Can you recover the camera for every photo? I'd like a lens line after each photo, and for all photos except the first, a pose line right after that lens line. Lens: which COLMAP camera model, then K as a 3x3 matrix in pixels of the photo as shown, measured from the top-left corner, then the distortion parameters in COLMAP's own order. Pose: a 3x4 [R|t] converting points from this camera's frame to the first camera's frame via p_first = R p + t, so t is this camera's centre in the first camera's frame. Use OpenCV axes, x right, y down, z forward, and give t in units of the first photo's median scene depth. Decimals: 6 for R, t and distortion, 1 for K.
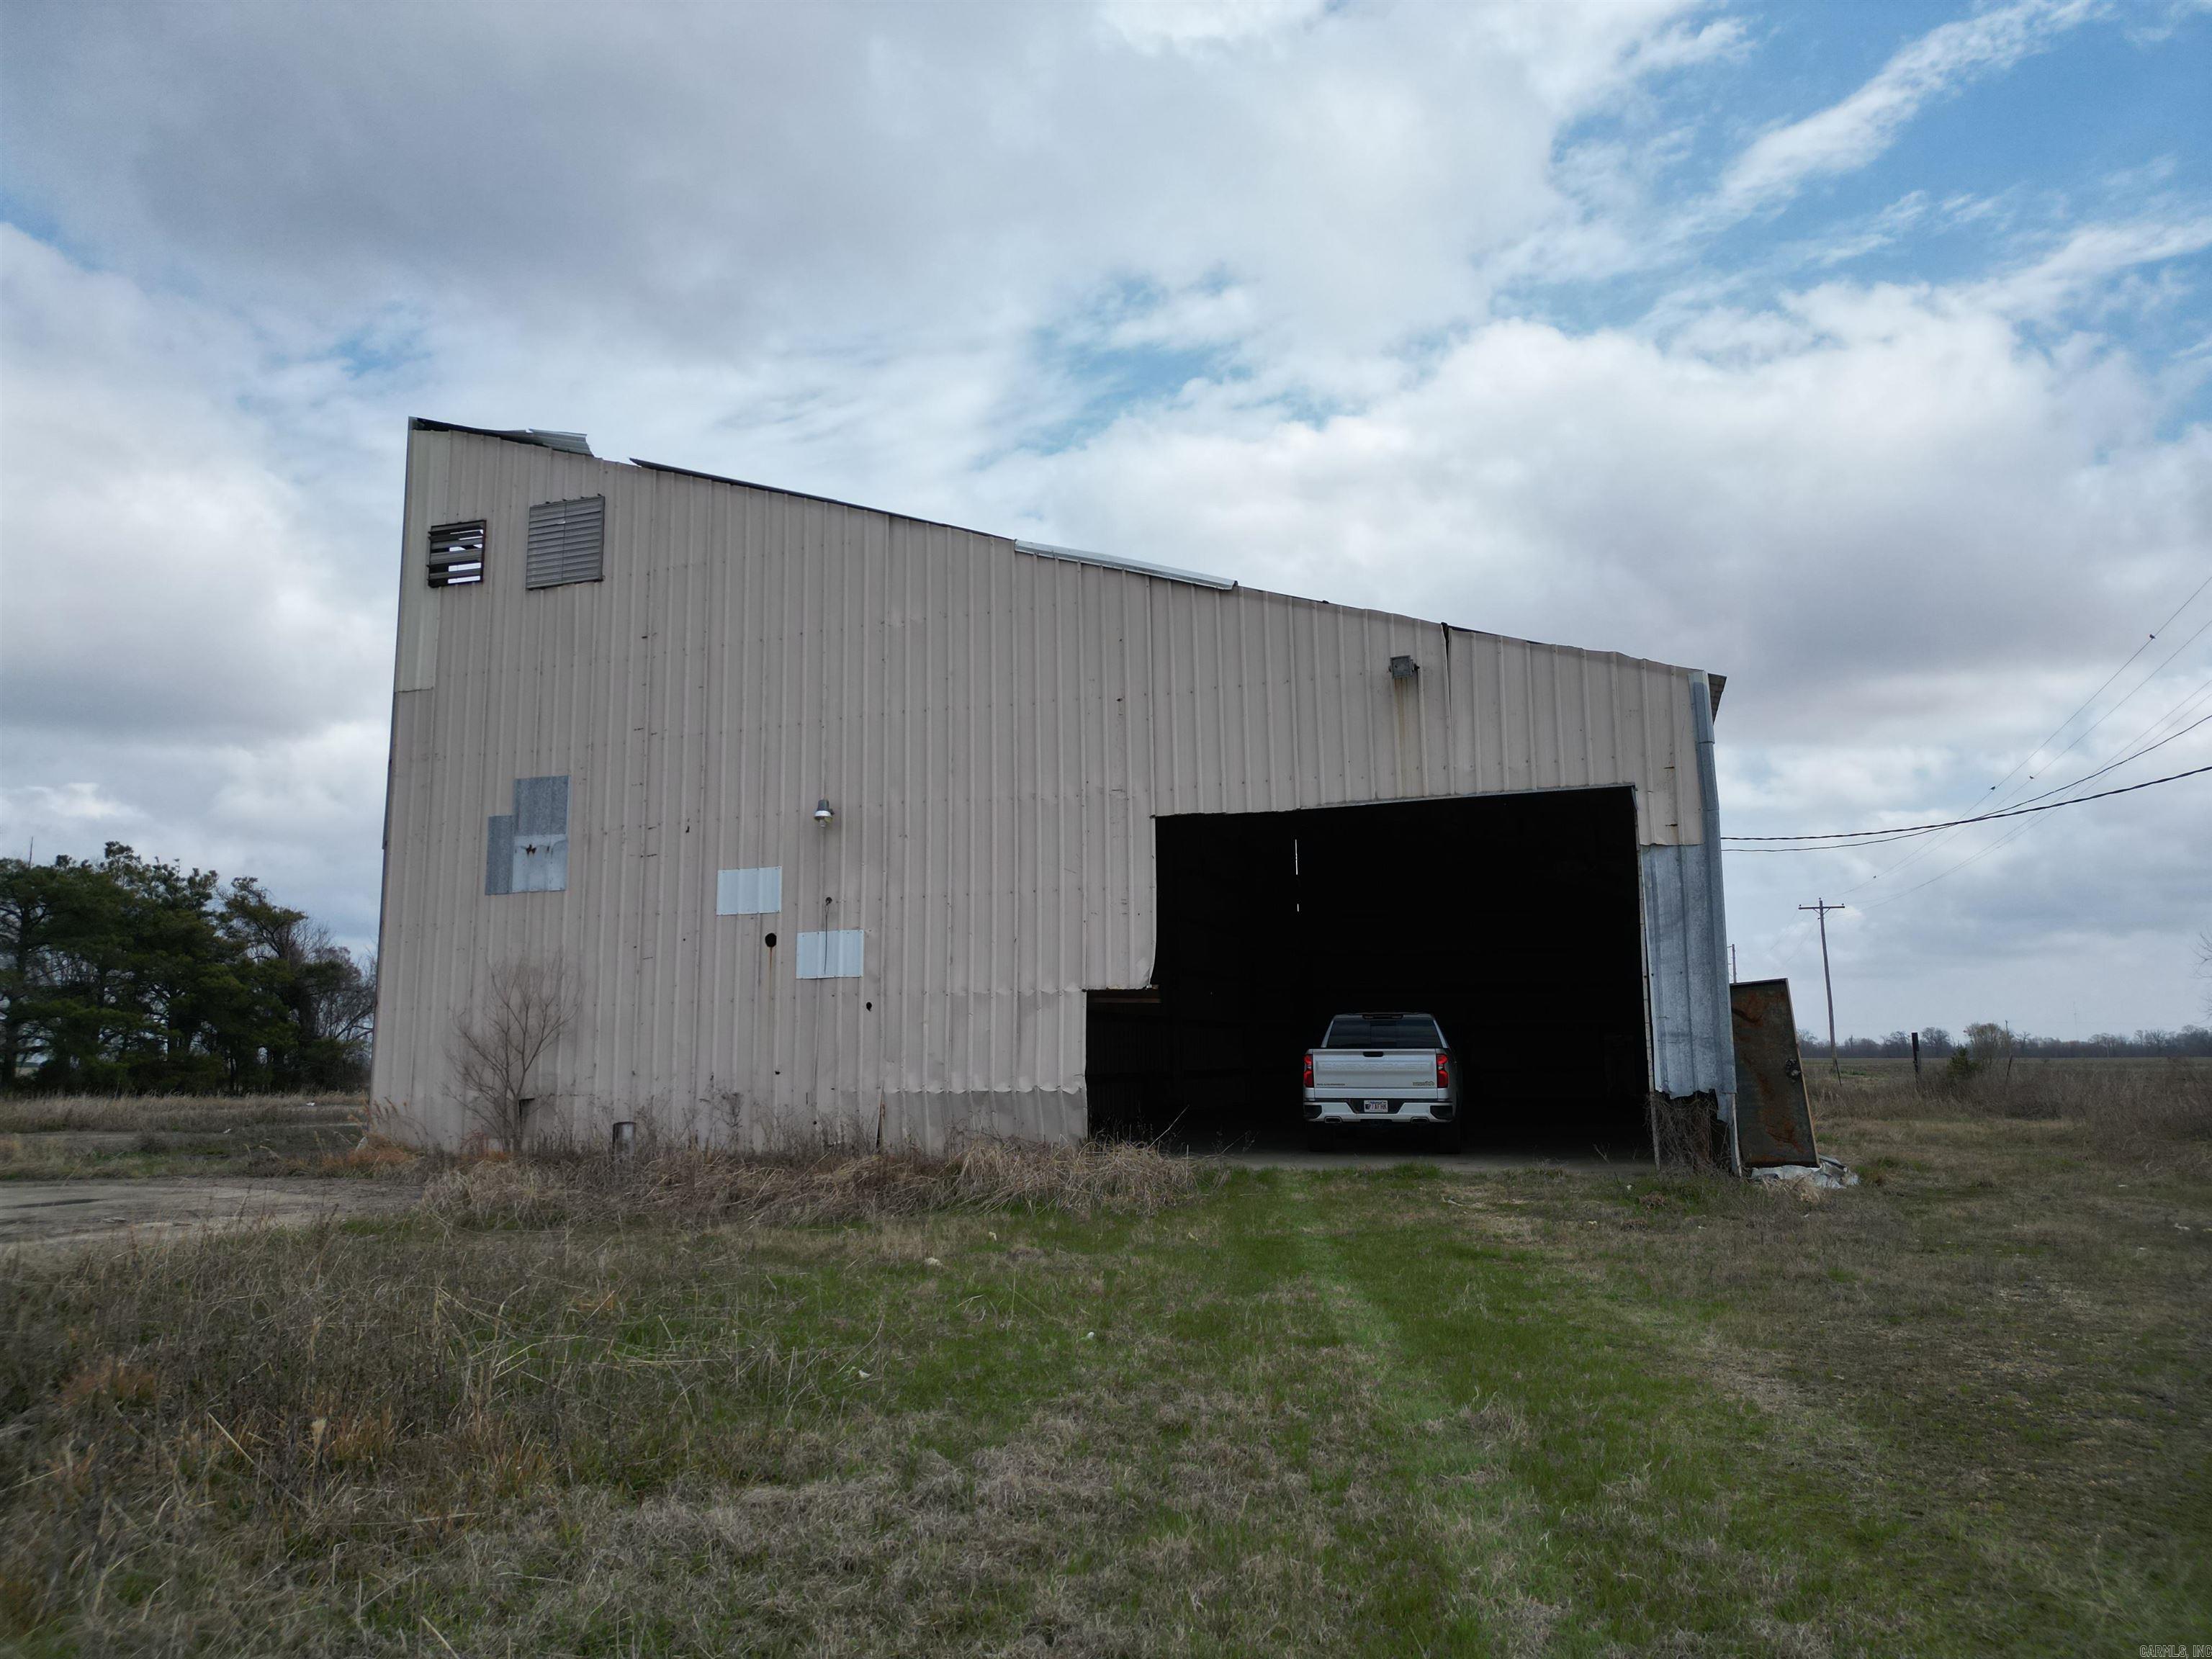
lens RADIAL K [[1540.2, 0, 1097.4], [0, 1540.2, 824.4], [0, 0, 1]] dist [0.070243, -0.059427]
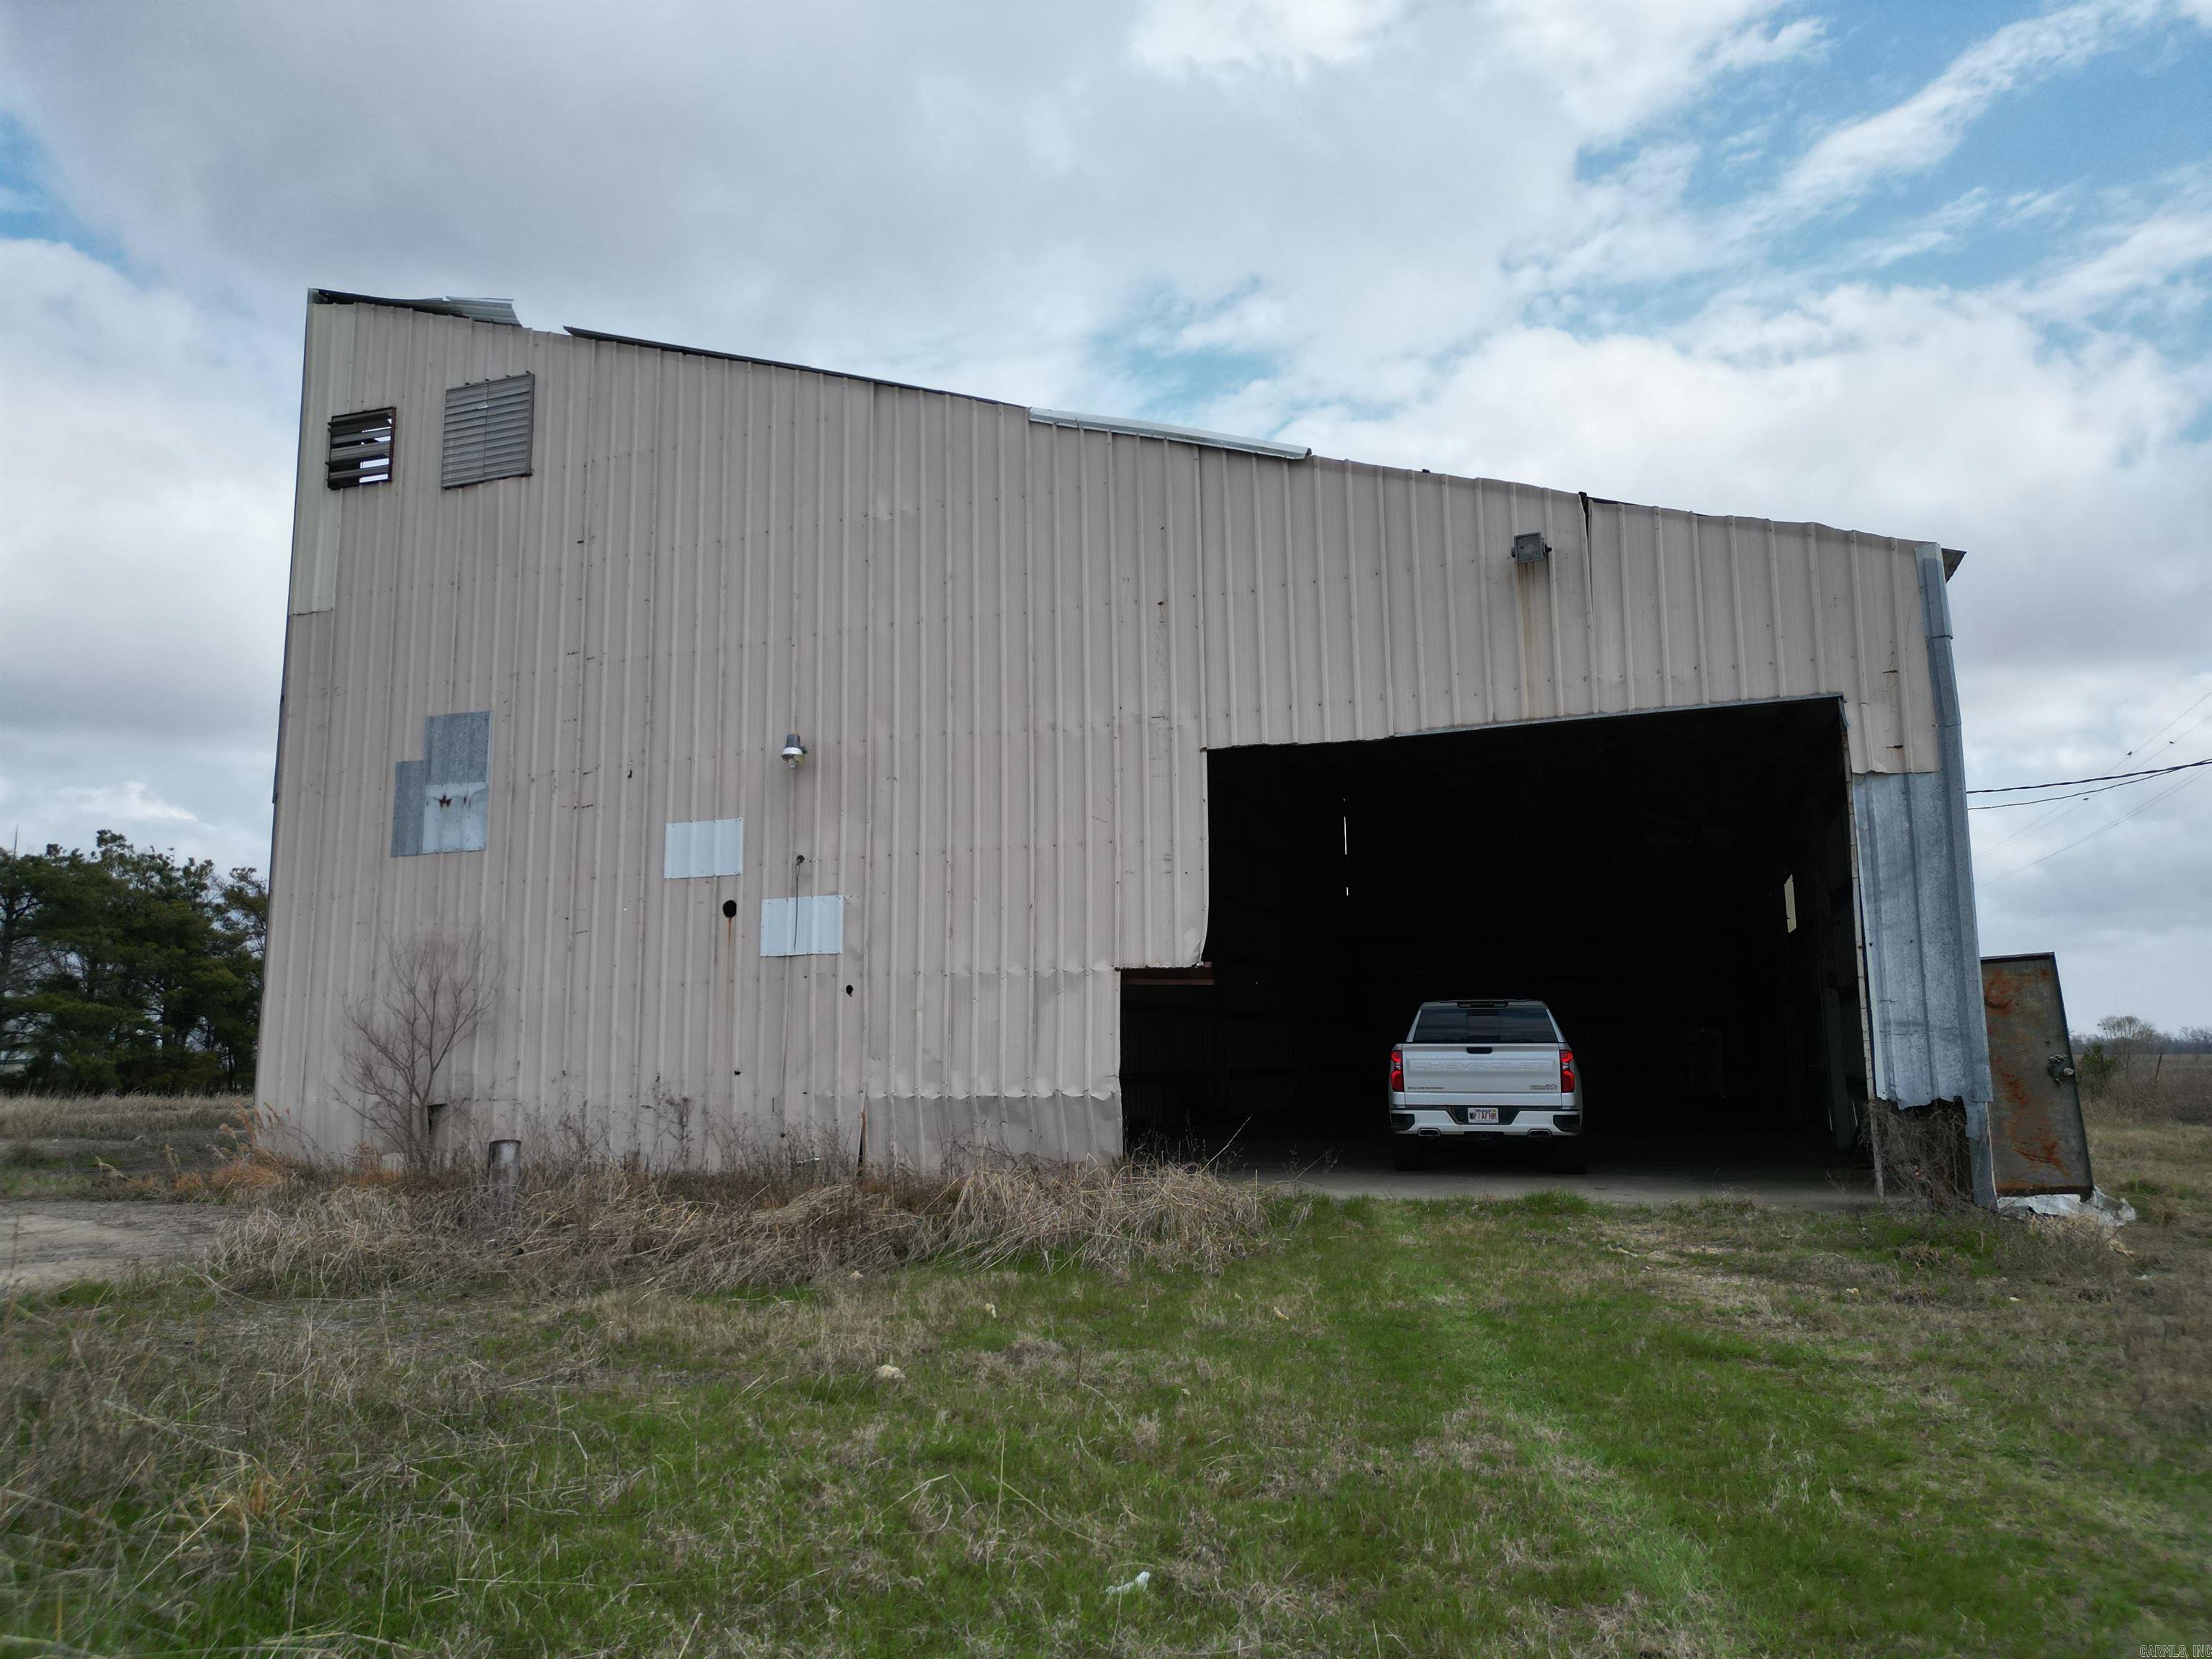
lens RADIAL K [[1540.2, 0, 1099.6], [0, 1540.2, 825.8], [0, 0, 1]] dist [0.070243, -0.059427]
pose [[0.999851, -0.002556, -0.017100, -0.004148], [0.002602, 0.999993, 0.002693, 0.031388], [0.017093, -0.002738, 0.999850, 0.205107]]
